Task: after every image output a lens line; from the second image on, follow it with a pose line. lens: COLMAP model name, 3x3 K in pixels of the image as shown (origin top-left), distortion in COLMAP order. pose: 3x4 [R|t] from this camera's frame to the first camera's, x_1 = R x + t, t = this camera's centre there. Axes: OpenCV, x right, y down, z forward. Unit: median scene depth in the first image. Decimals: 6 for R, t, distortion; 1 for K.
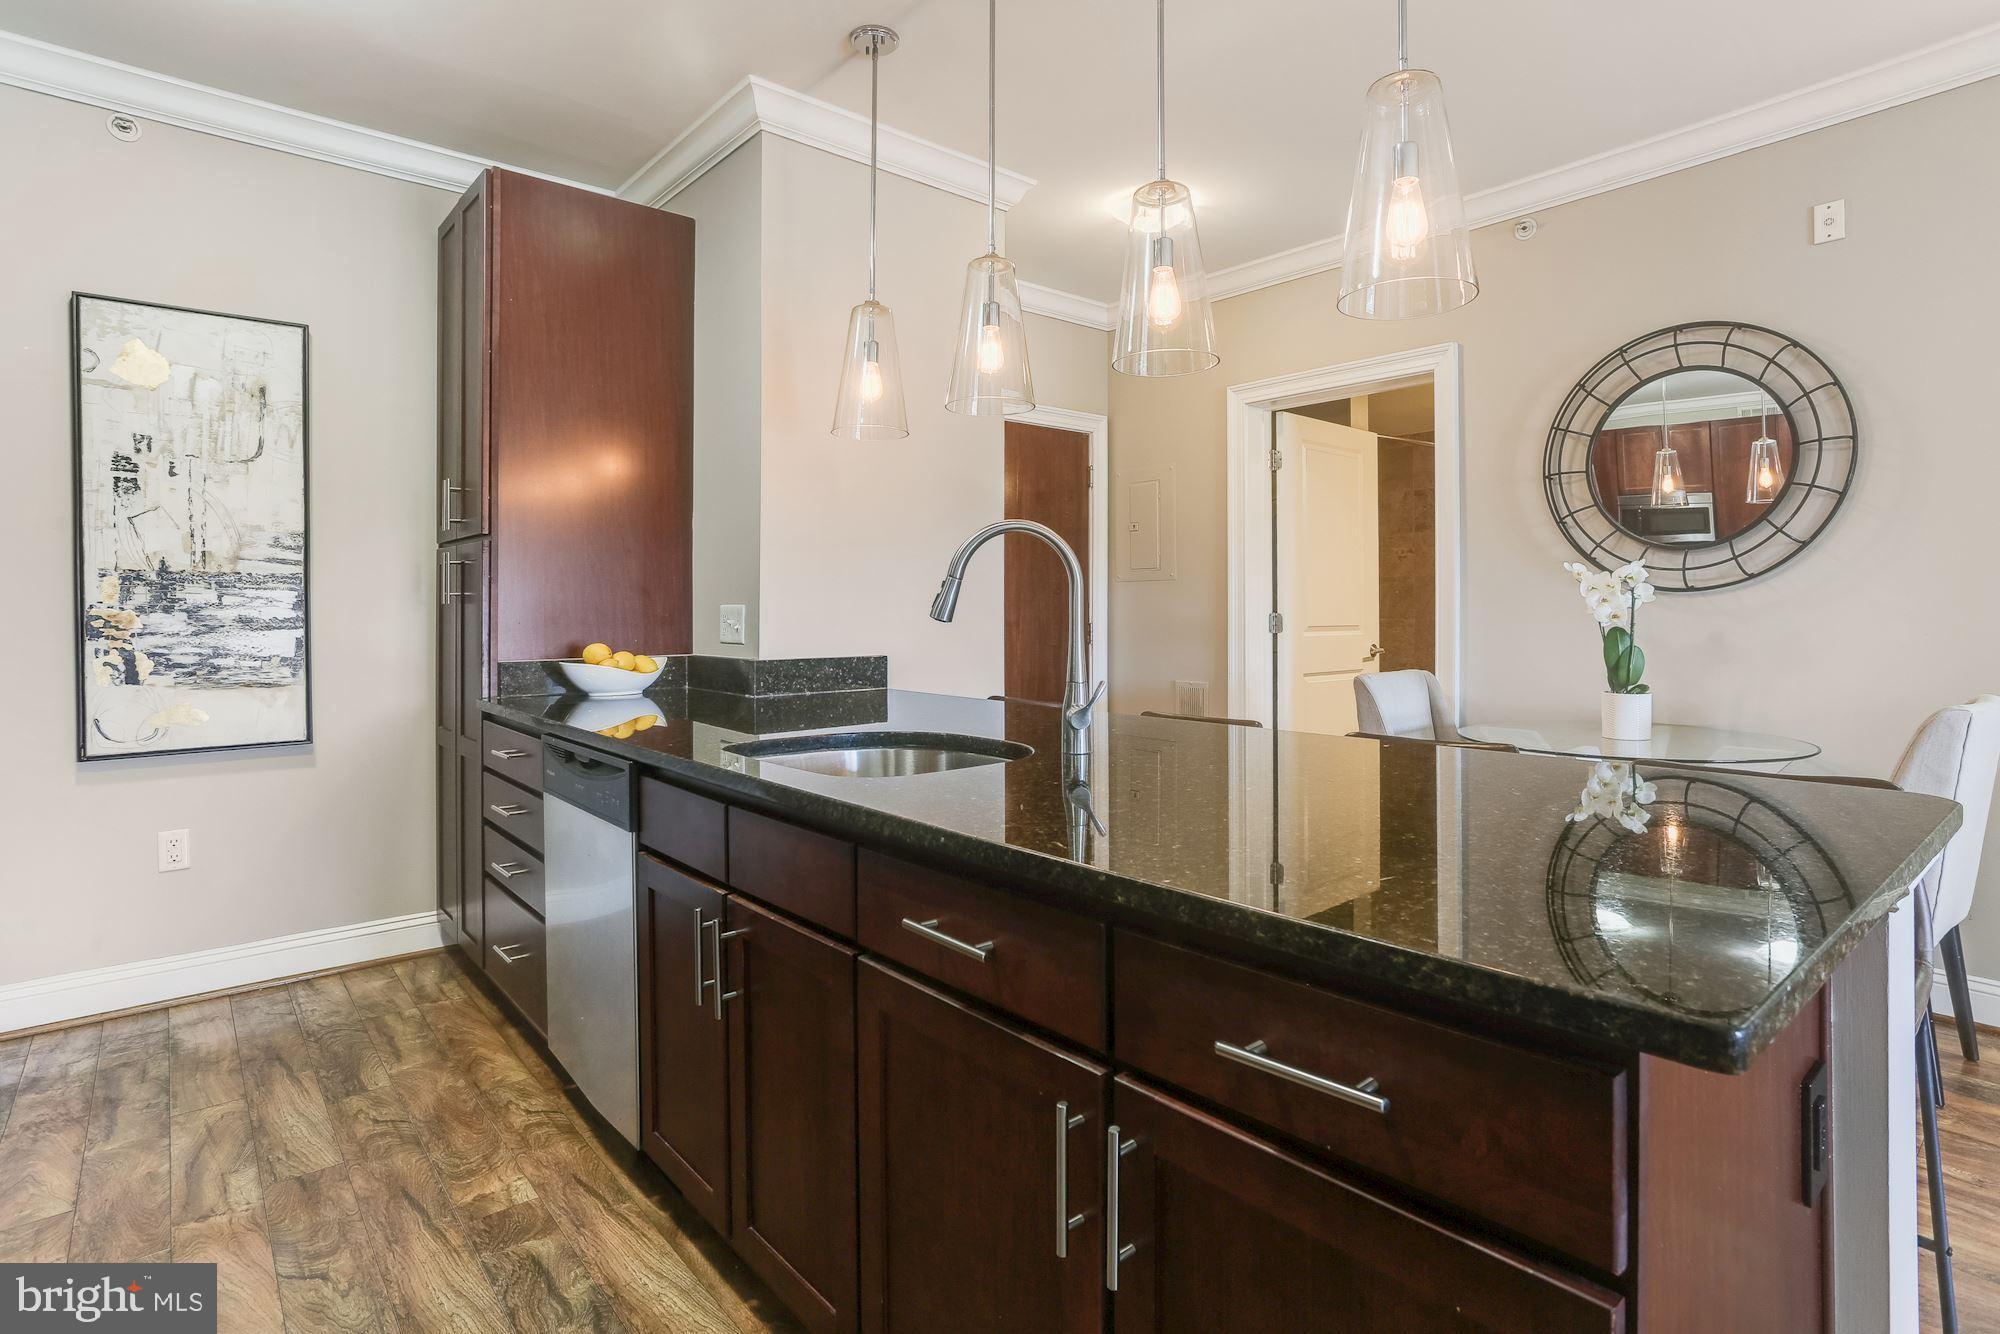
lens RADIAL K [[987.0, 0, 1008.9], [0, 987.0, 601.5], [0, 0, 1]] dist [-0.038144, 0.017837]
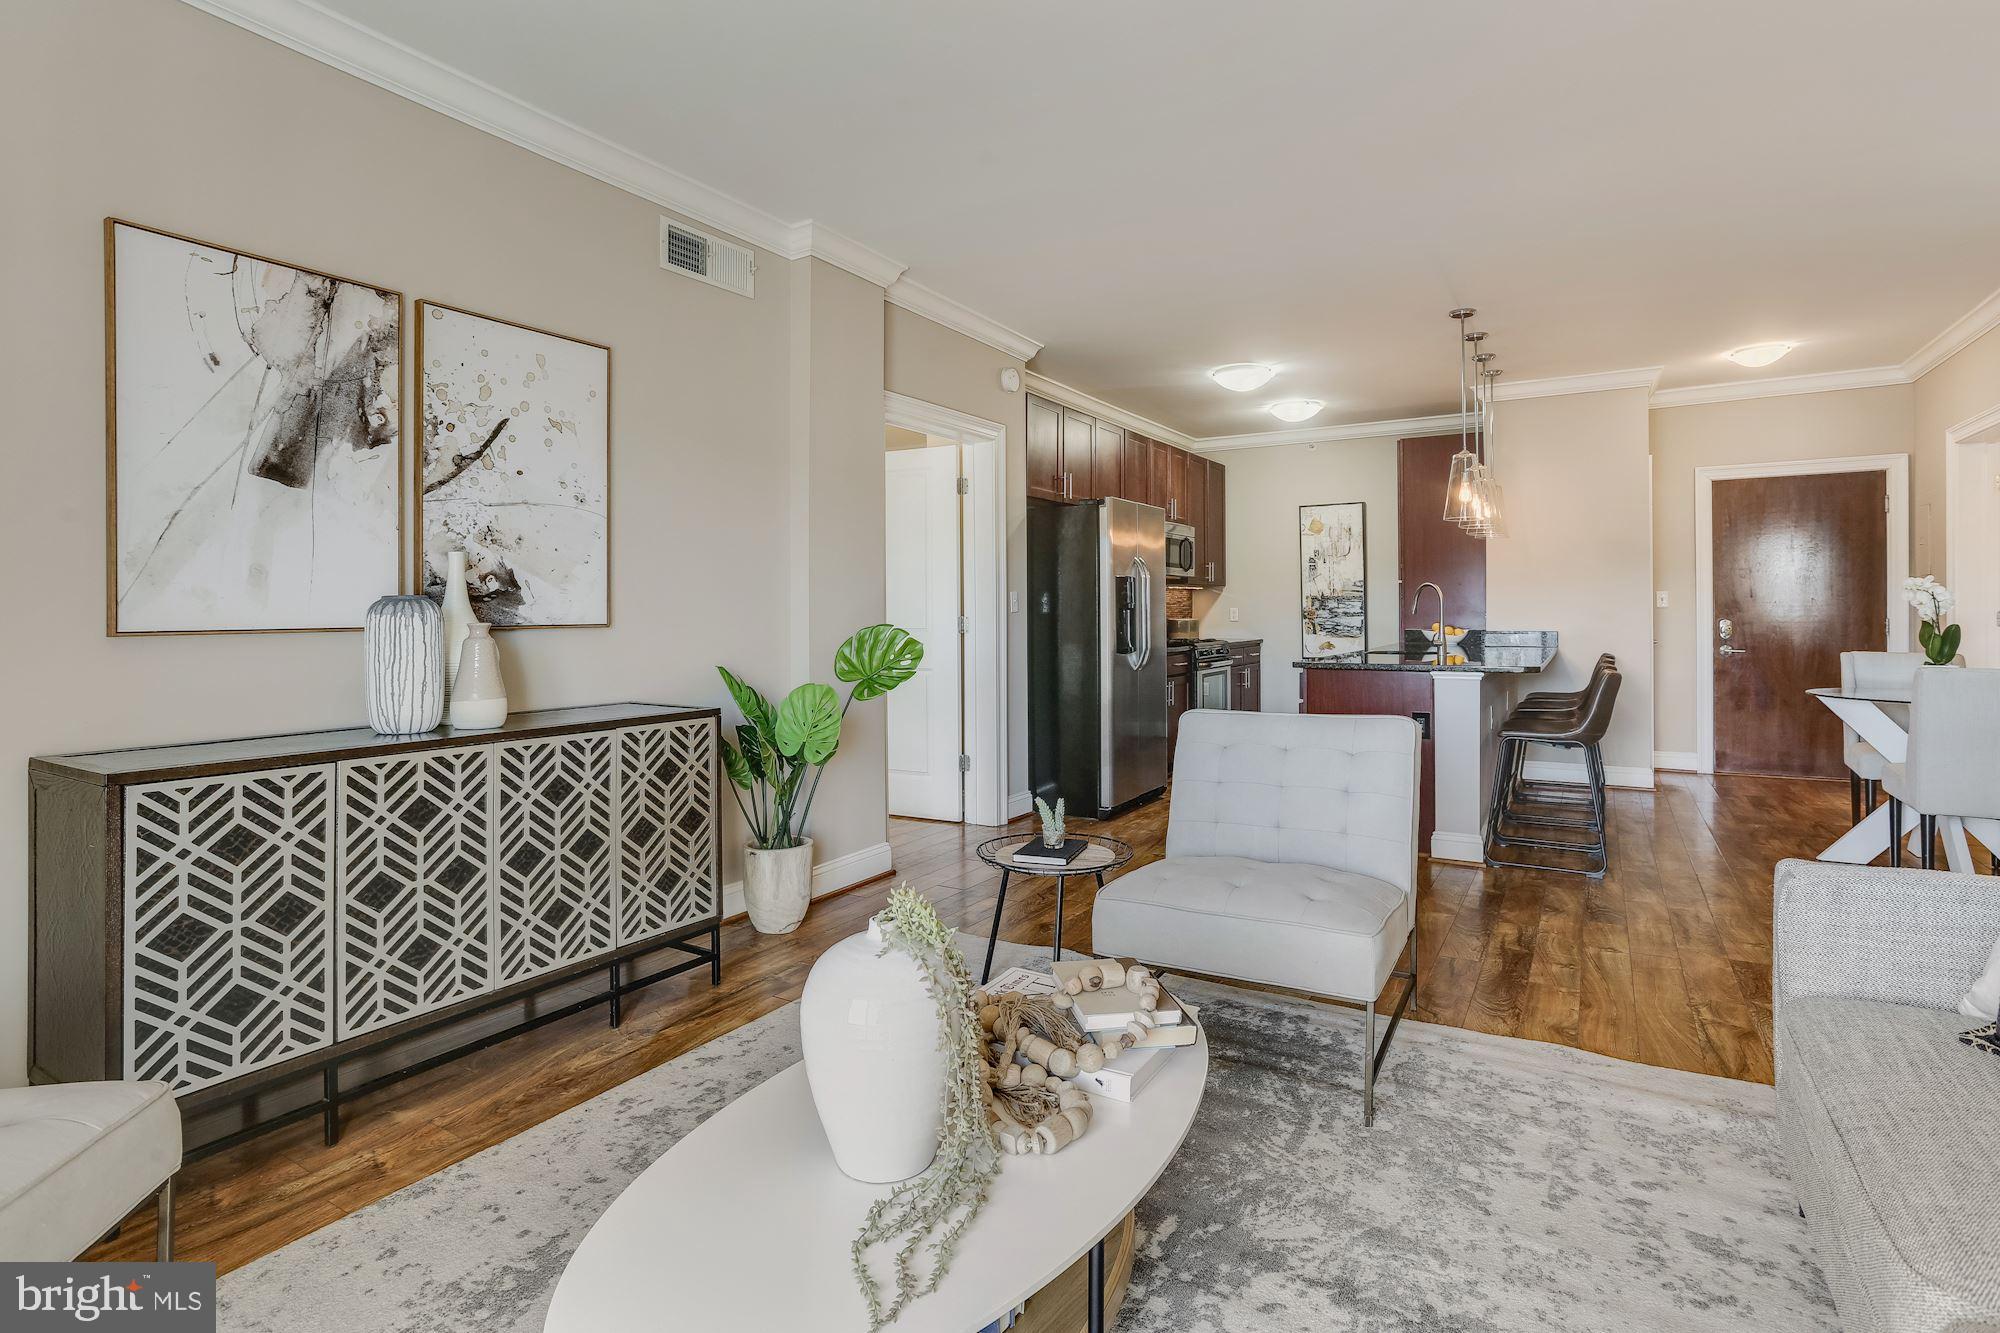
lens RADIAL K [[987.0, 0, 1016.1], [0, 987.0, 611.1], [0, 0, 1]] dist [-0.038144, 0.017837]
pose [[0.318315, -0.003190, -0.947979, 1.620695], [0.008211, 0.999966, -0.000608, 0.007447], [0.947949, -0.007591, 0.318331, -0.807664]]
